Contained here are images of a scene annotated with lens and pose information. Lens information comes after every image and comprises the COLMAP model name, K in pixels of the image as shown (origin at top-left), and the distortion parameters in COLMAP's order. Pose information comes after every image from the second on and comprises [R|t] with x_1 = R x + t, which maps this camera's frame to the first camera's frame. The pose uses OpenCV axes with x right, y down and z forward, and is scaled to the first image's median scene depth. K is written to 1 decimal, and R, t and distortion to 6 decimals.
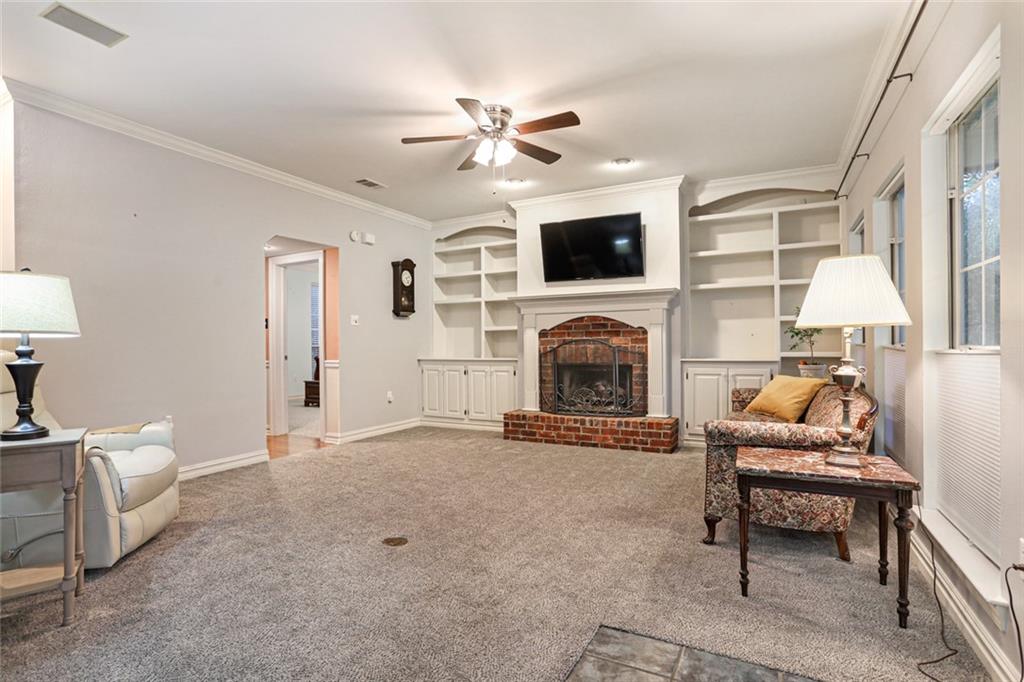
lens RADIAL K [[508.6, 0, 507.6], [0, 508.6, 341.4], [0, 0, 1]] dist [-0.015073, 0.000369]
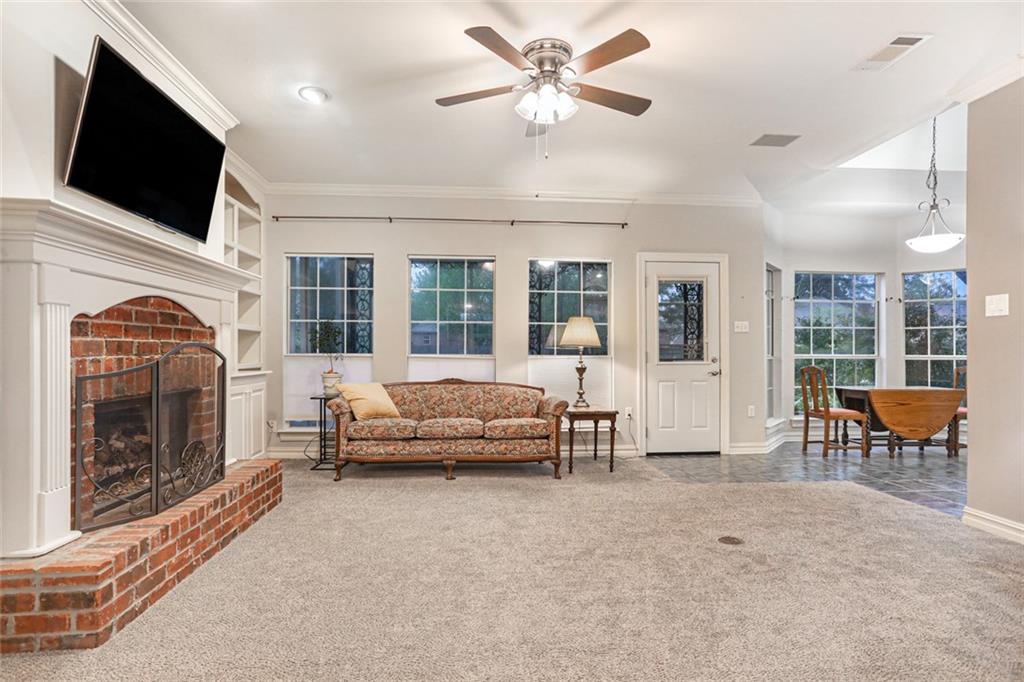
lens RADIAL K [[508.6, 0, 510.4], [0, 508.6, 342.5], [0, 0, 1]] dist [-0.015073, 0.000369]
pose [[-0.524239, 0.027871, 0.851115, -0.432531], [0.012183, 0.999607, -0.025230, 0.011330], [-0.851484, -0.002858, -0.524372, 0.967418]]
